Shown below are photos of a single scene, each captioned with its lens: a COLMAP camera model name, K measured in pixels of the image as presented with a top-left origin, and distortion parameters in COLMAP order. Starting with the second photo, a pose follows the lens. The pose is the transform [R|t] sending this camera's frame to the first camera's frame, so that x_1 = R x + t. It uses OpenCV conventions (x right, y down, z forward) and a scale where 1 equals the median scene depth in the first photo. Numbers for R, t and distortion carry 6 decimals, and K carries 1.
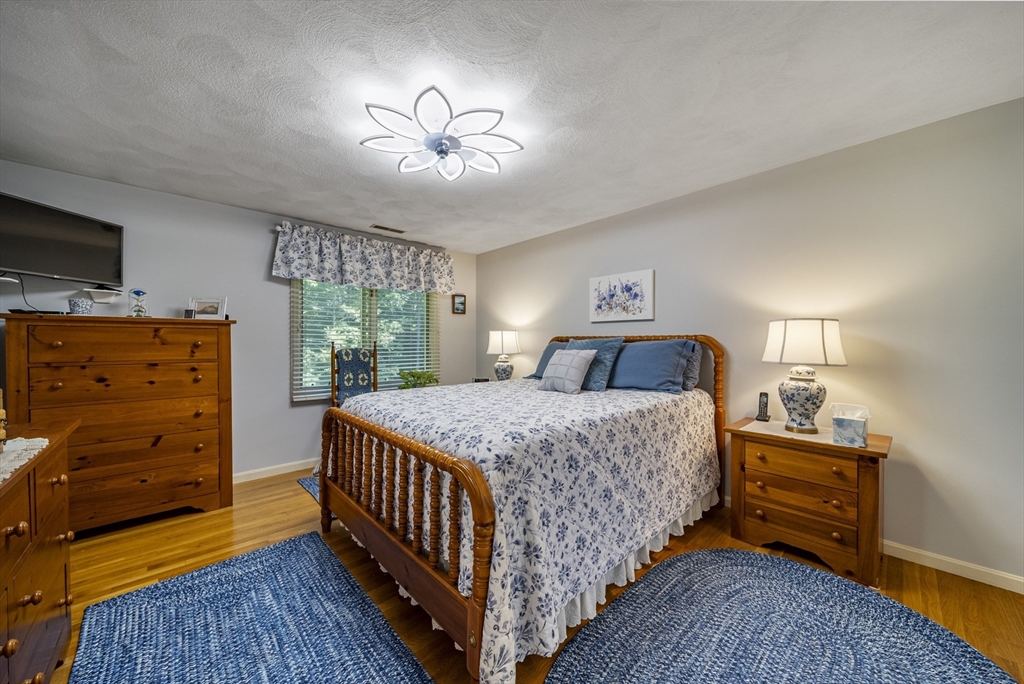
lens RADIAL K [[367.5, 0, 517.6], [0, 367.5, 343.7], [0, 0, 1]] dist [0.000570, -0.001318]
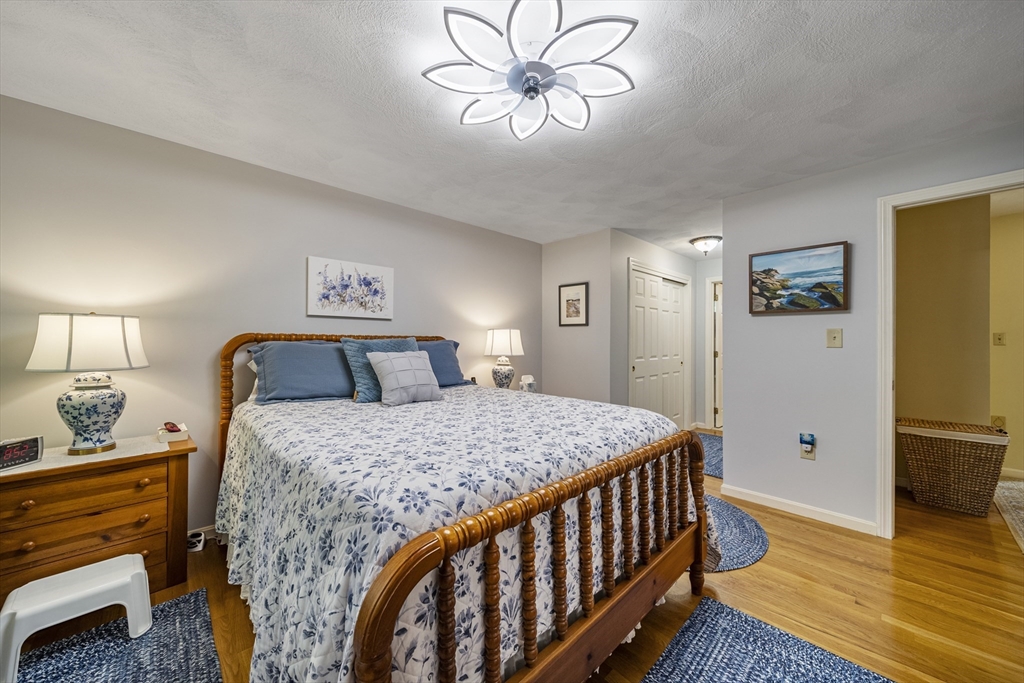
lens RADIAL K [[367.5, 0, 517.5], [0, 367.5, 340.1], [0, 0, 1]] dist [0.000570, -0.001318]
pose [[-0.009330, 0.005979, 0.999939, -0.560107], [0.003553, 0.999976, -0.005946, -0.002753], [-0.999950, 0.003497, -0.009351, 0.604089]]
